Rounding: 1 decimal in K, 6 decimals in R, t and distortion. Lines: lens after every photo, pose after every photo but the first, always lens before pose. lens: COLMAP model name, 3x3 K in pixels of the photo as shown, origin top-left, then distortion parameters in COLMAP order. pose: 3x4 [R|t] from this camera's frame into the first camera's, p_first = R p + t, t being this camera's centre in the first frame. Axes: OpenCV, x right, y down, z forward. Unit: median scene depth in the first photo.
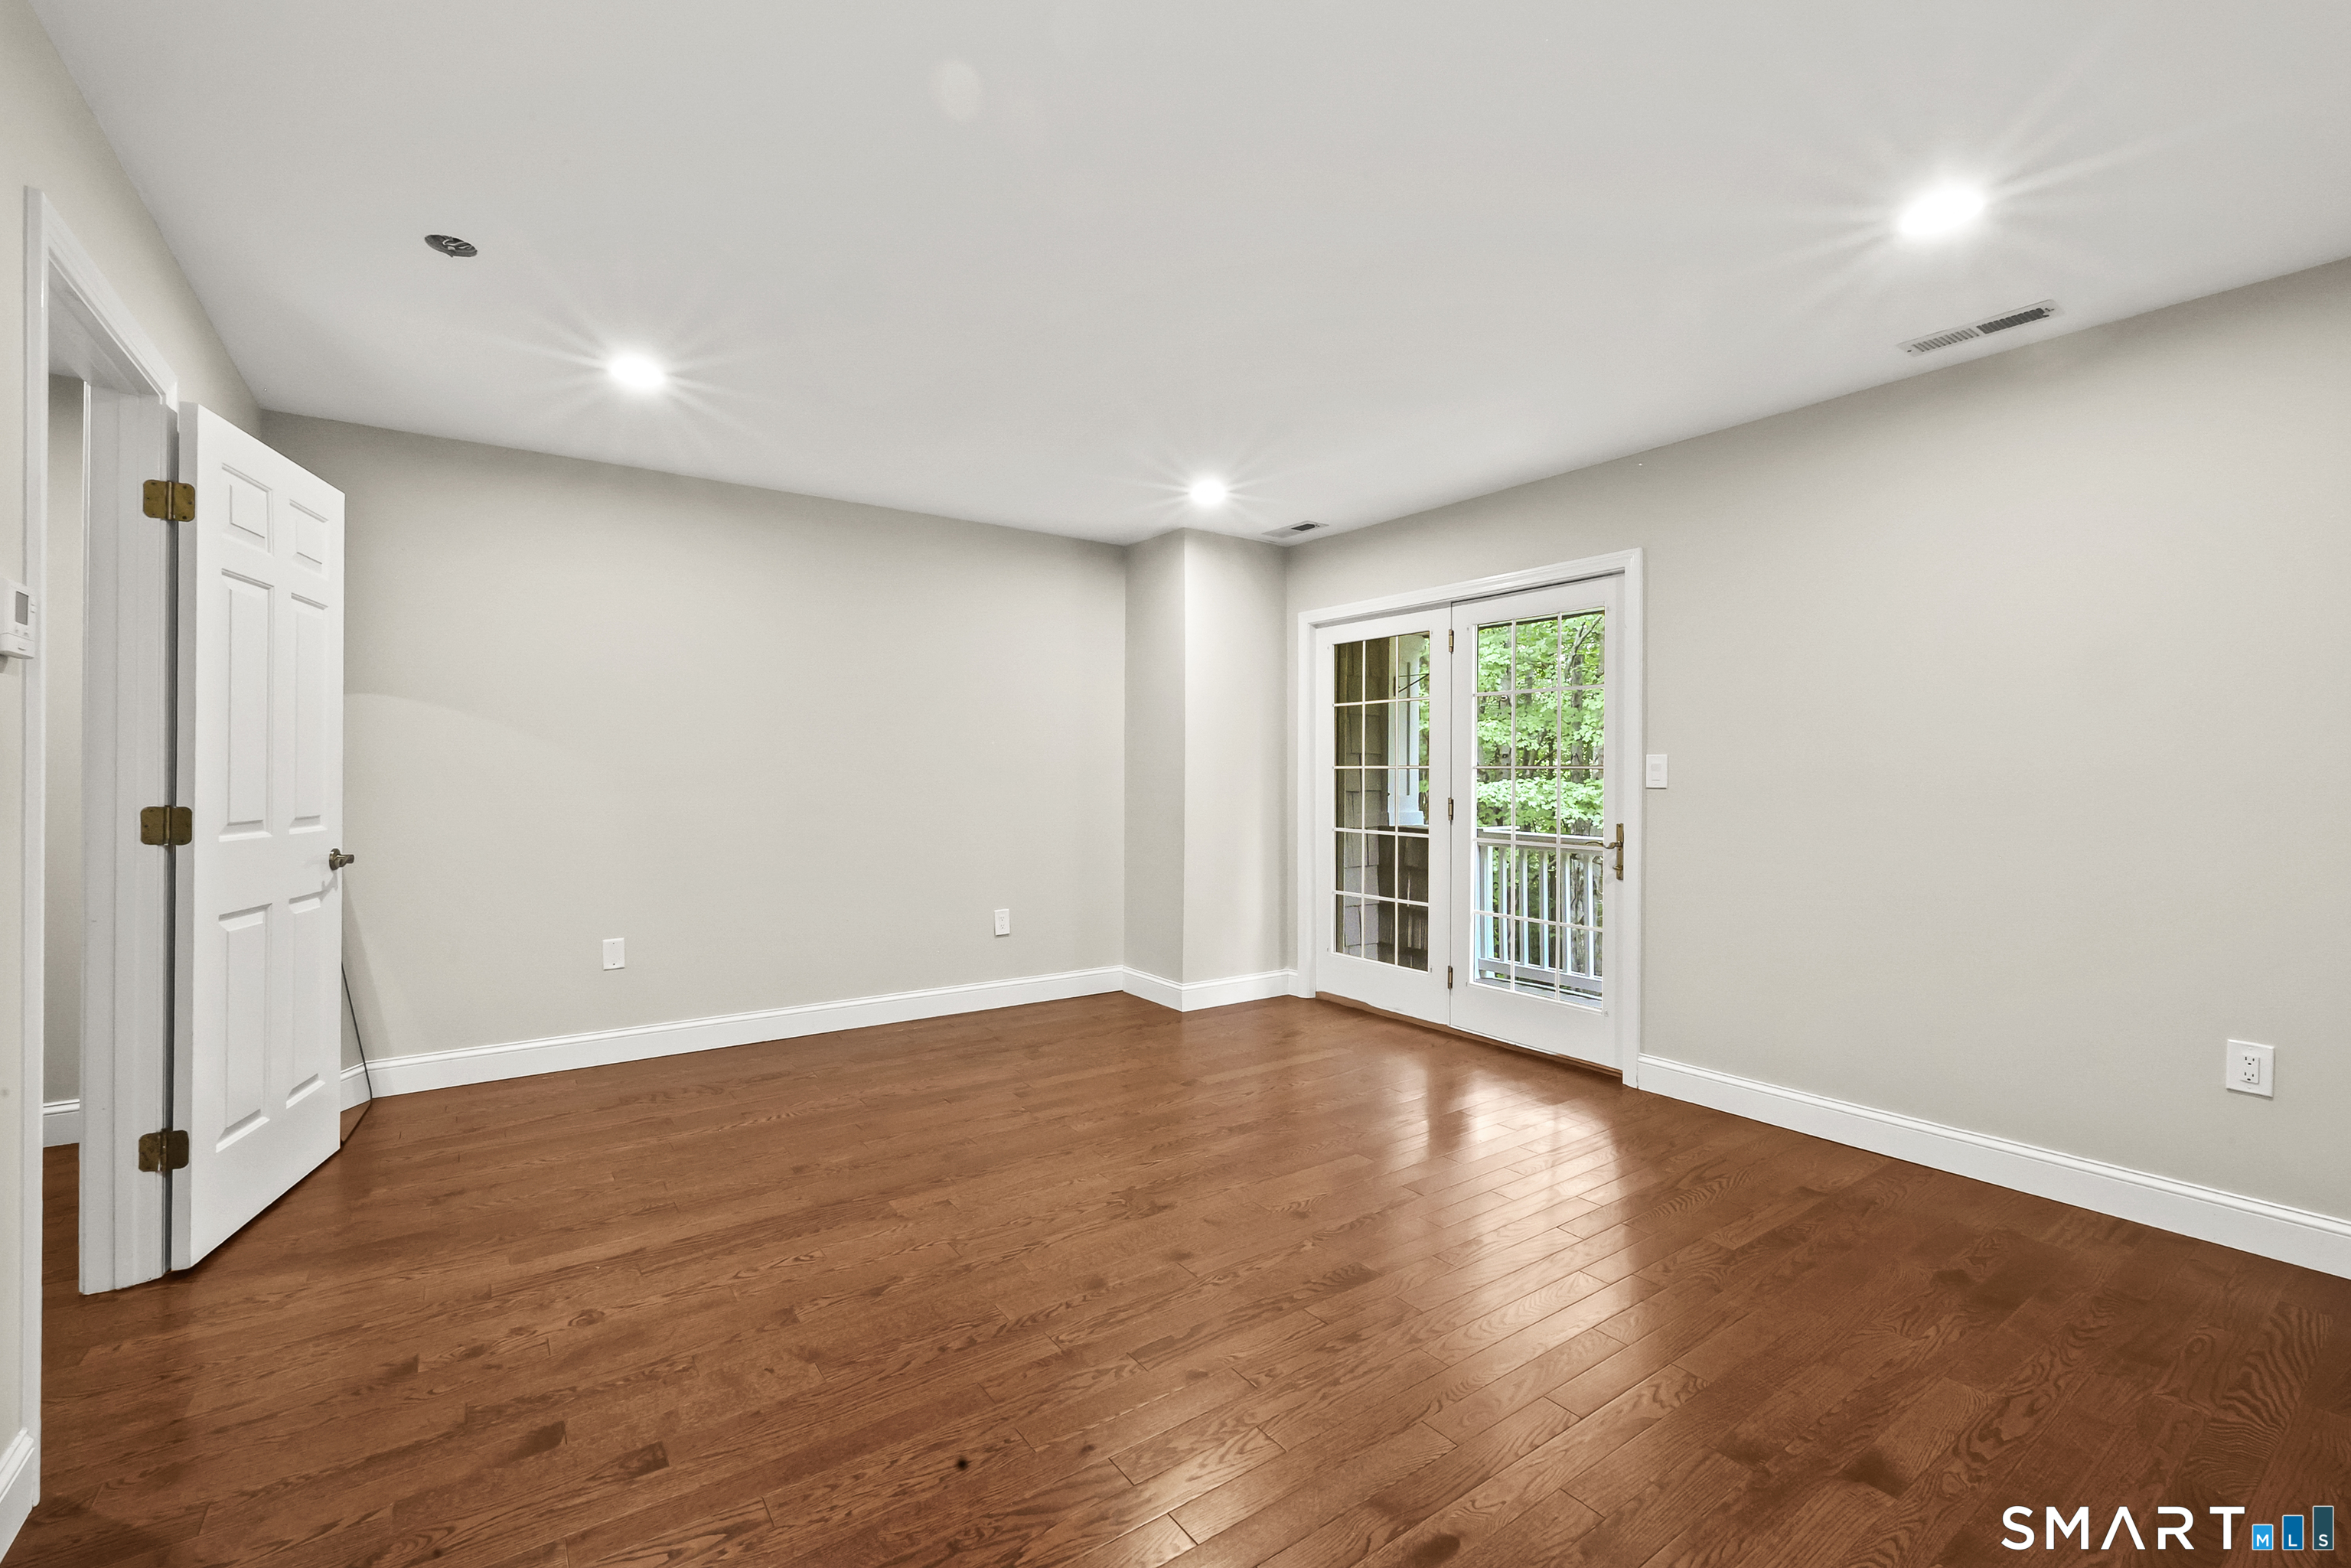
lens RADIAL K [[994.6, 0, 1163.9], [0, 994.6, 777.4], [0, 0, 1]] dist [0.000341, -0.000124]
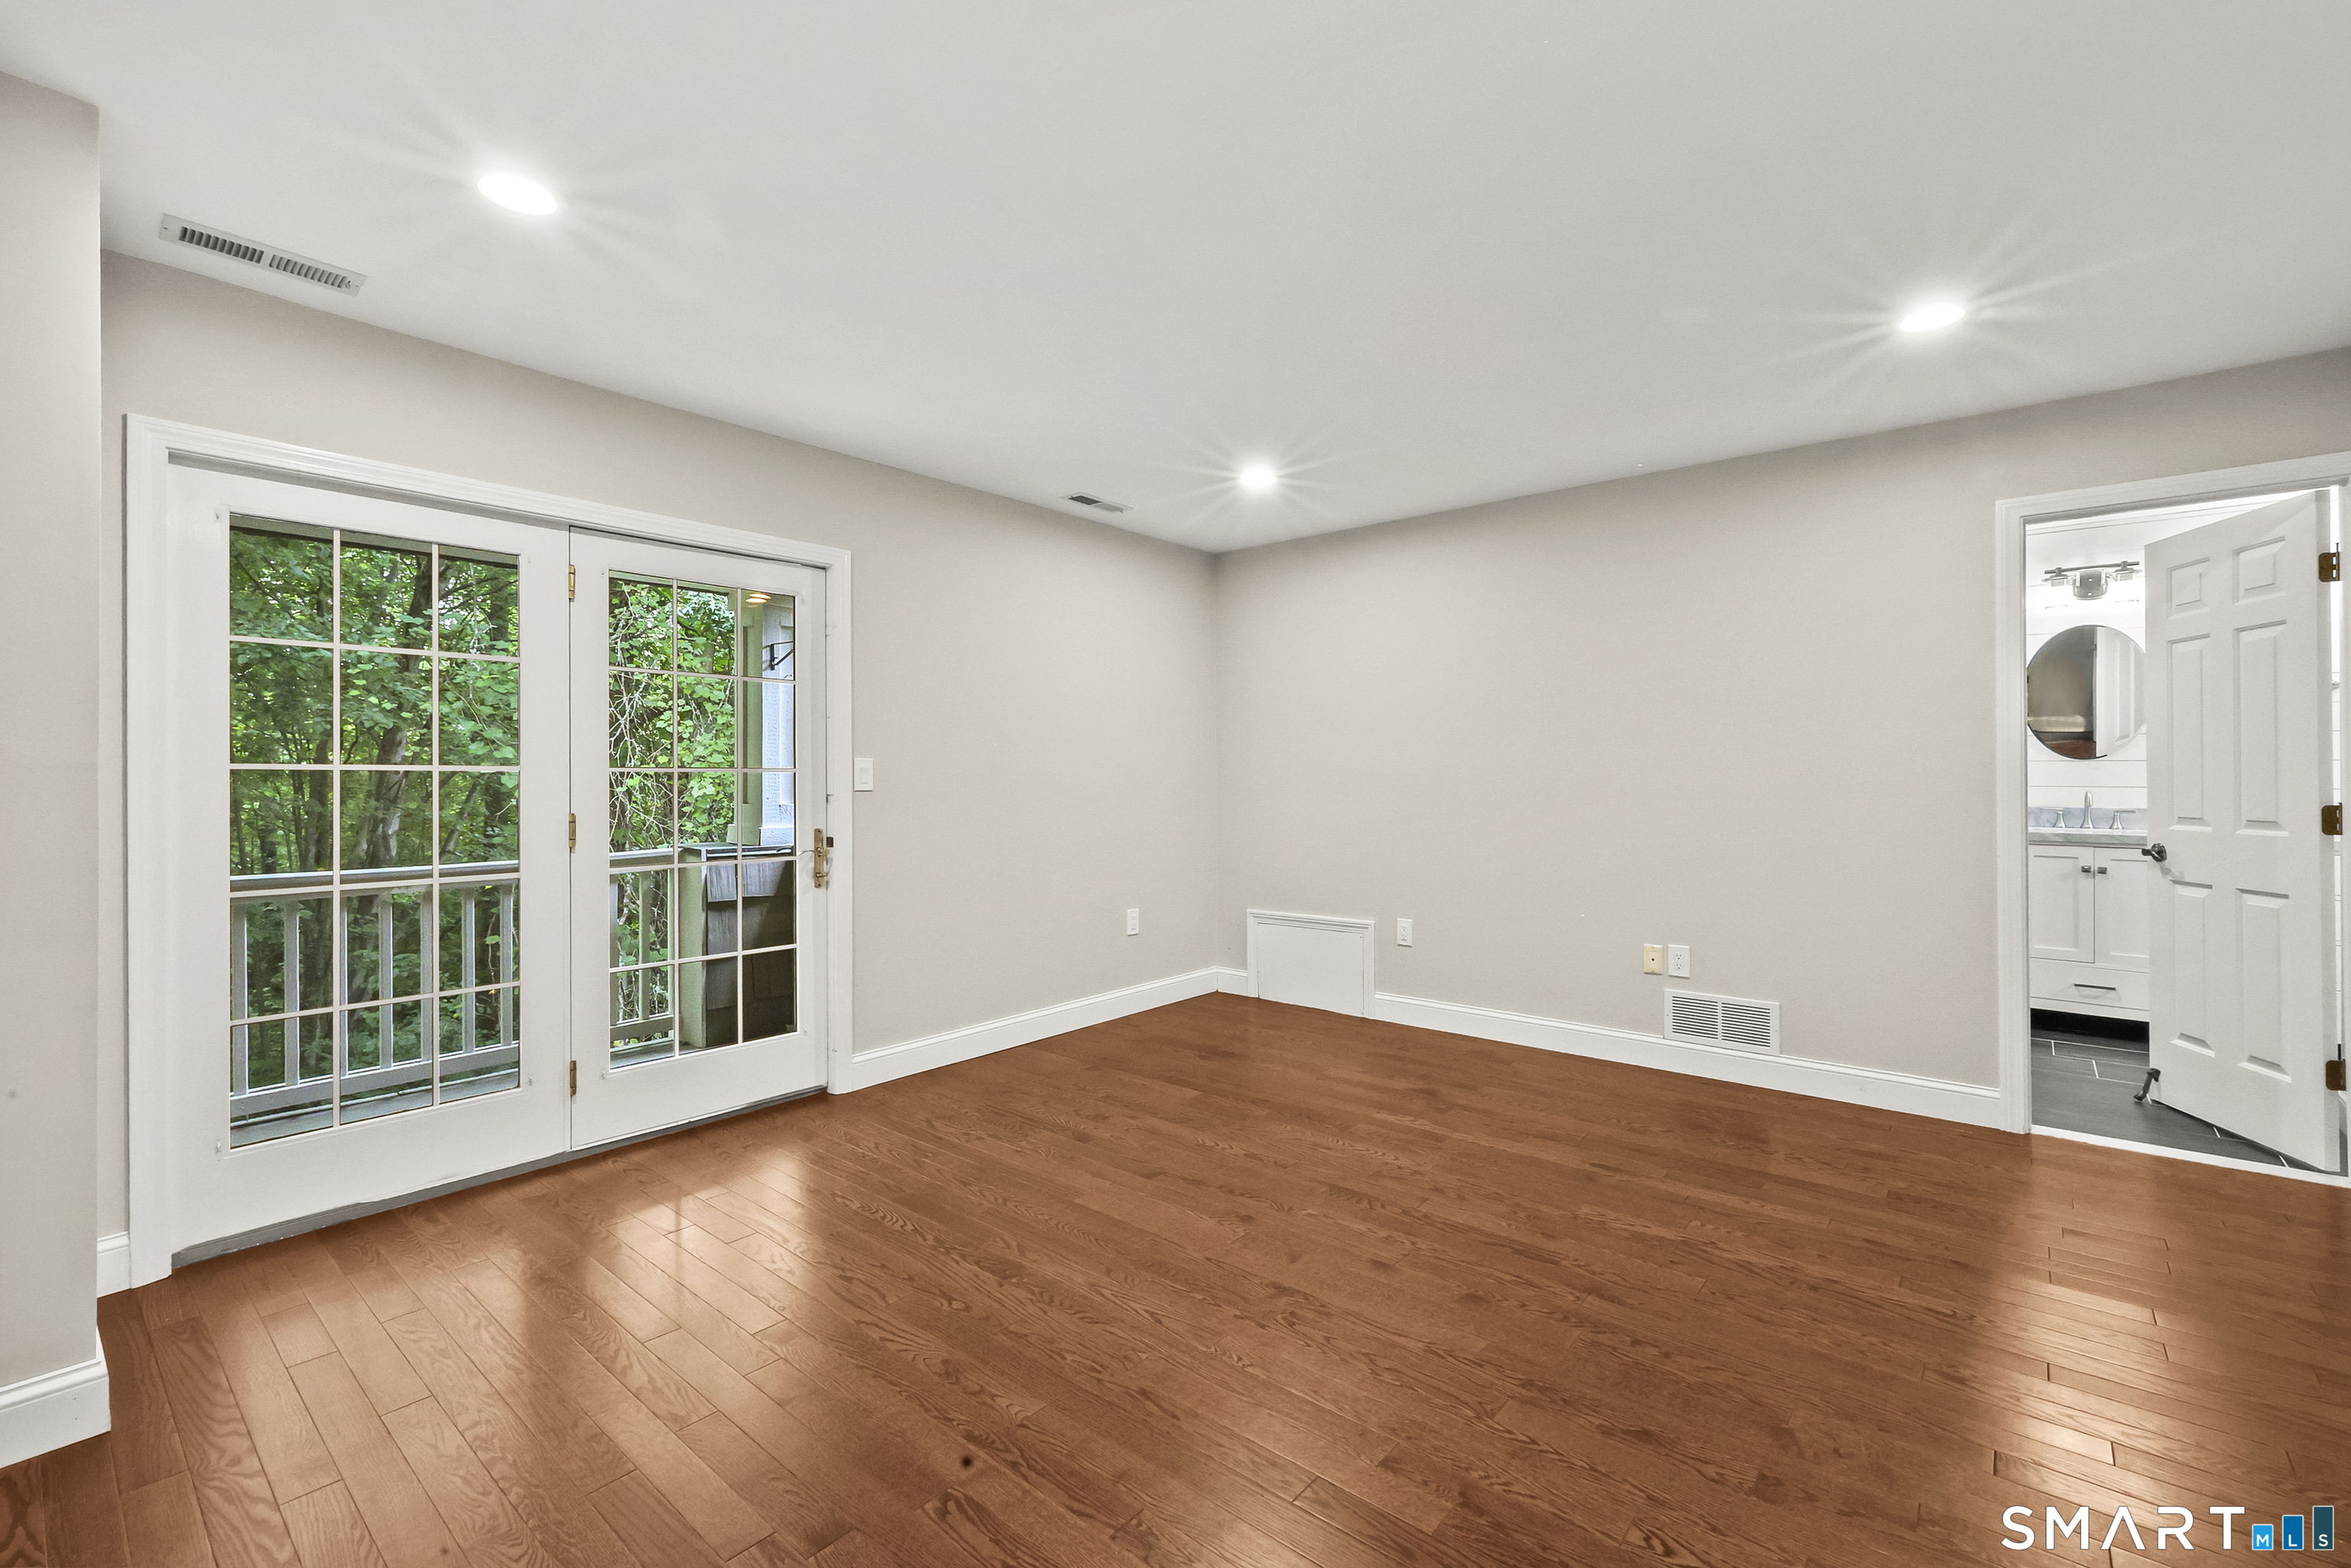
lens RADIAL K [[994.6, 0, 1182.5], [0, 994.6, 776.1], [0, 0, 1]] dist [0.000341, -0.000124]
pose [[-0.255549, -0.001324, 0.966795, -0.864539], [0.007320, 0.999968, 0.003305, -0.007704], [-0.966768, 0.007922, -0.255531, 1.402031]]
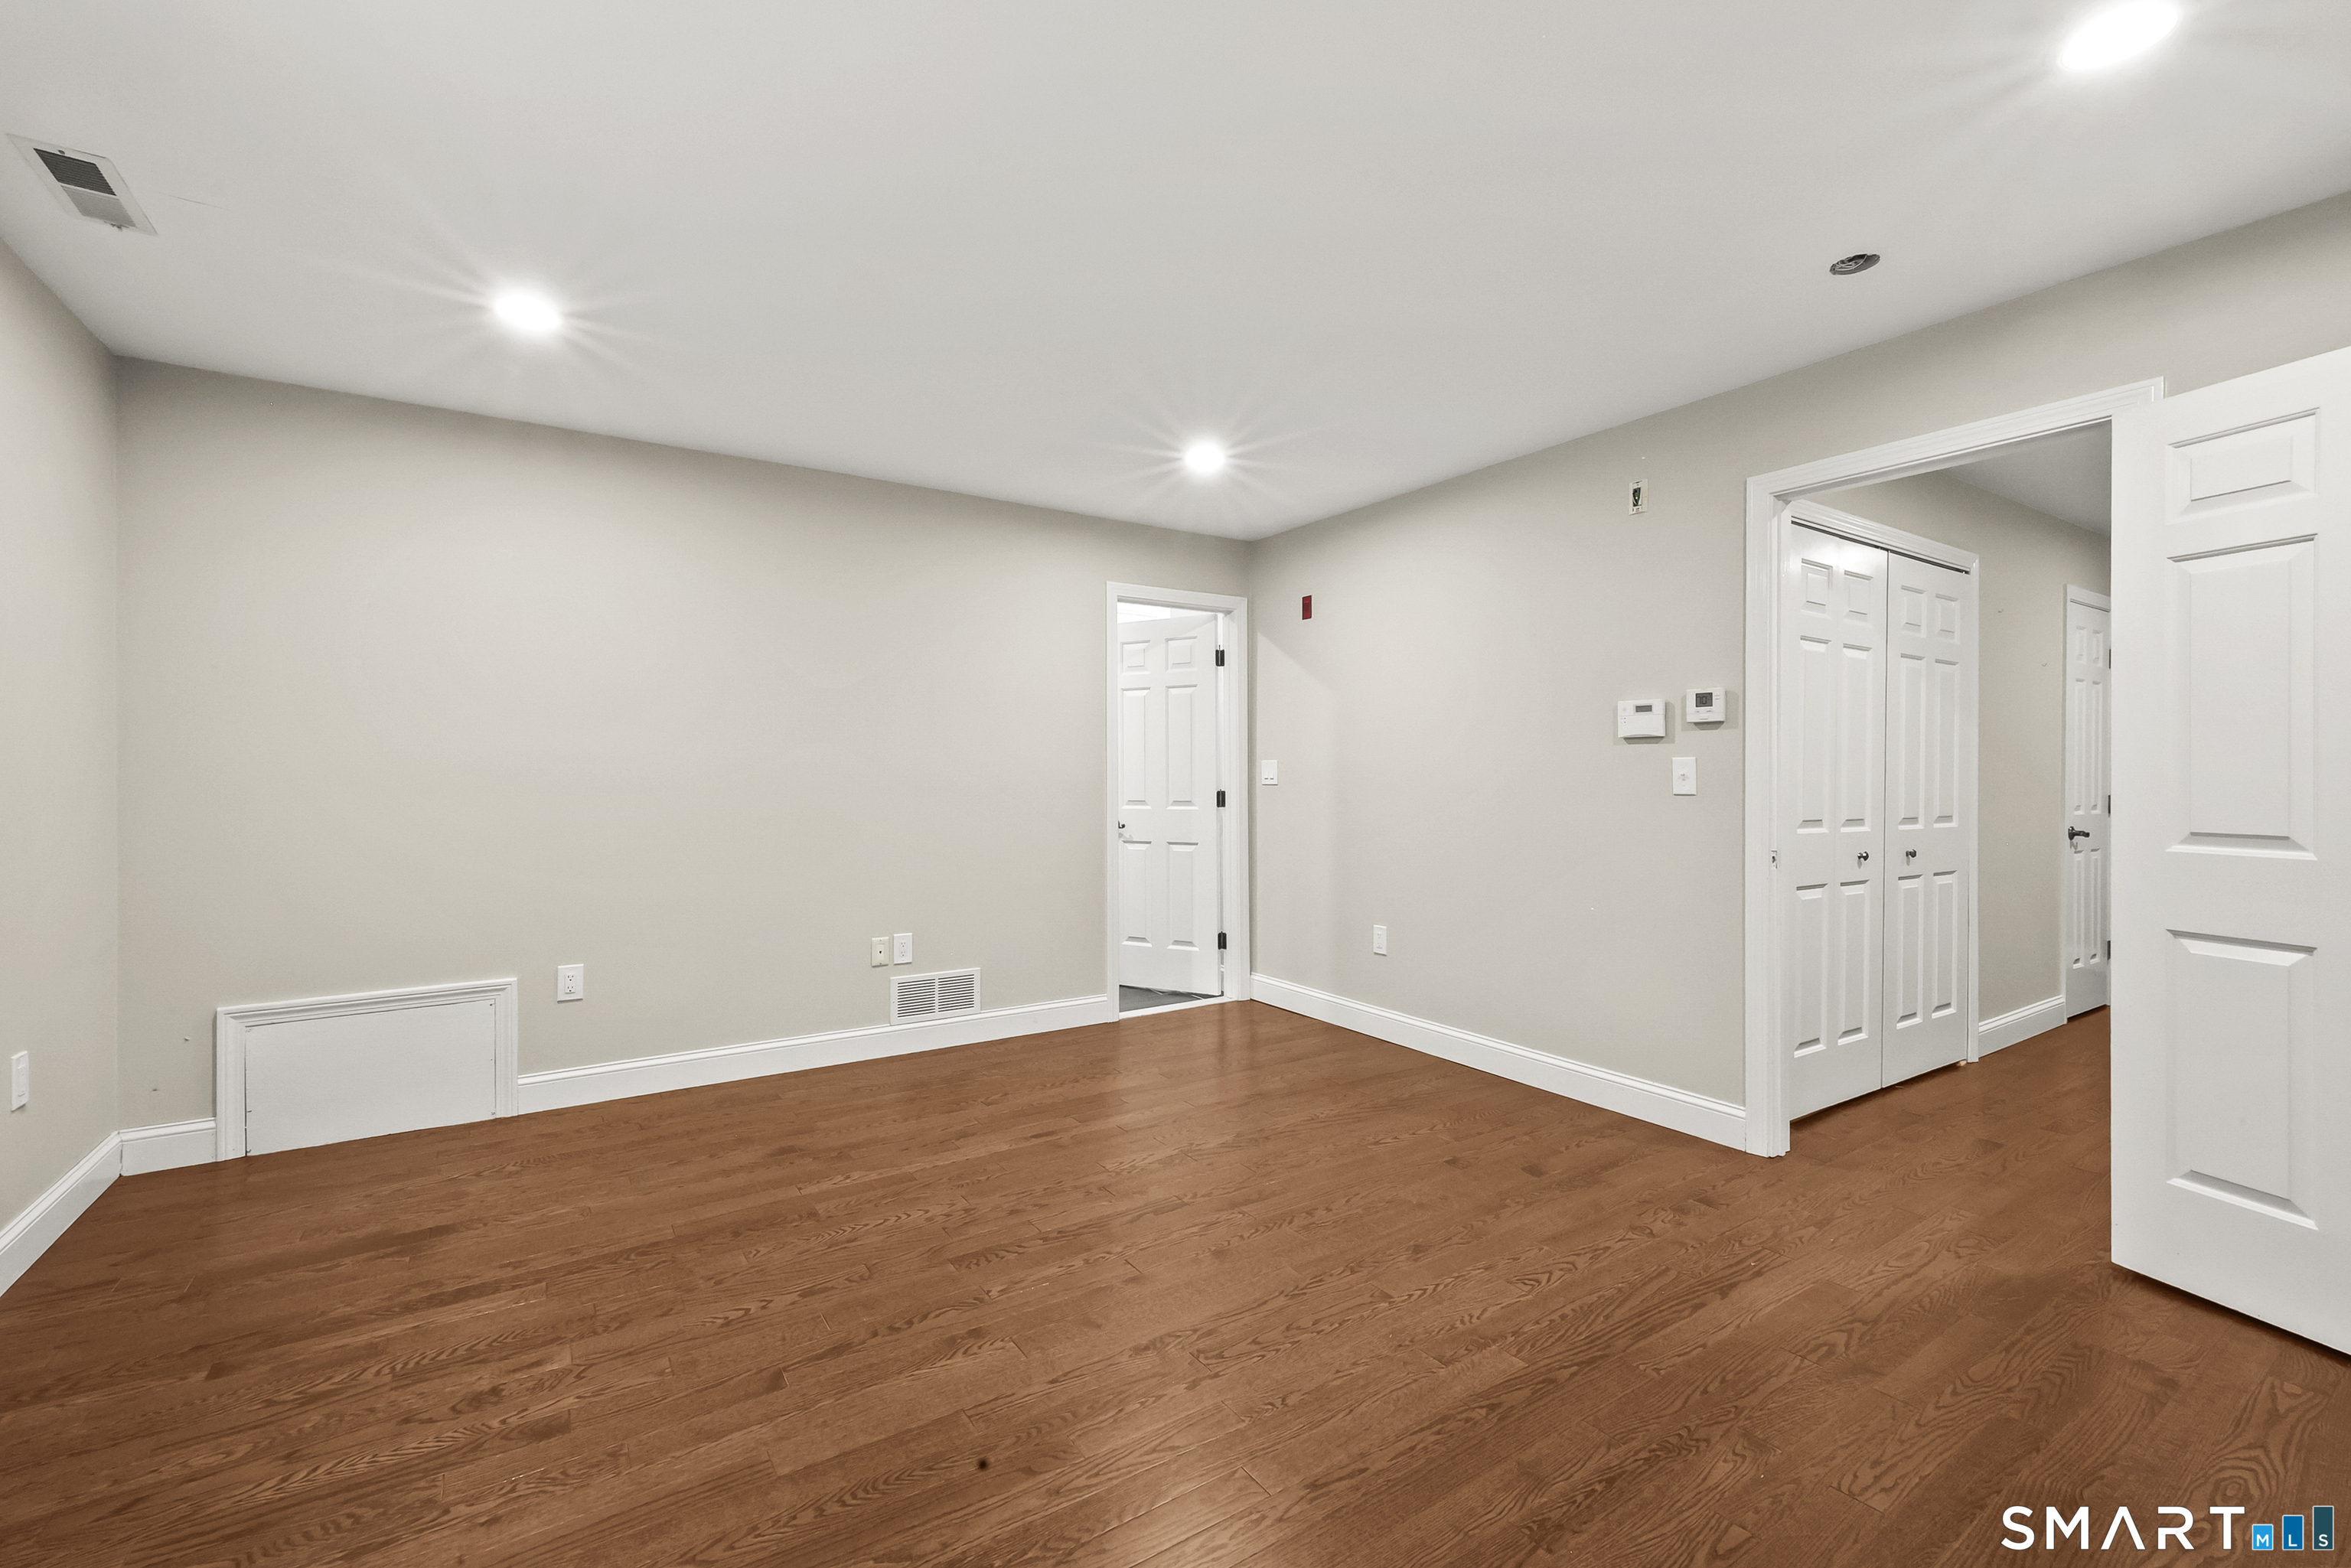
lens RADIAL K [[994.6, 0, 1177.1], [0, 994.6, 771.8], [0, 0, 1]] dist [0.000341, -0.000124]
pose [[-0.999501, -0.002036, 0.031522, -0.050012], [-0.001854, 0.999982, 0.005793, -0.012397], [-0.031533, 0.005732, -0.999486, 1.903771]]
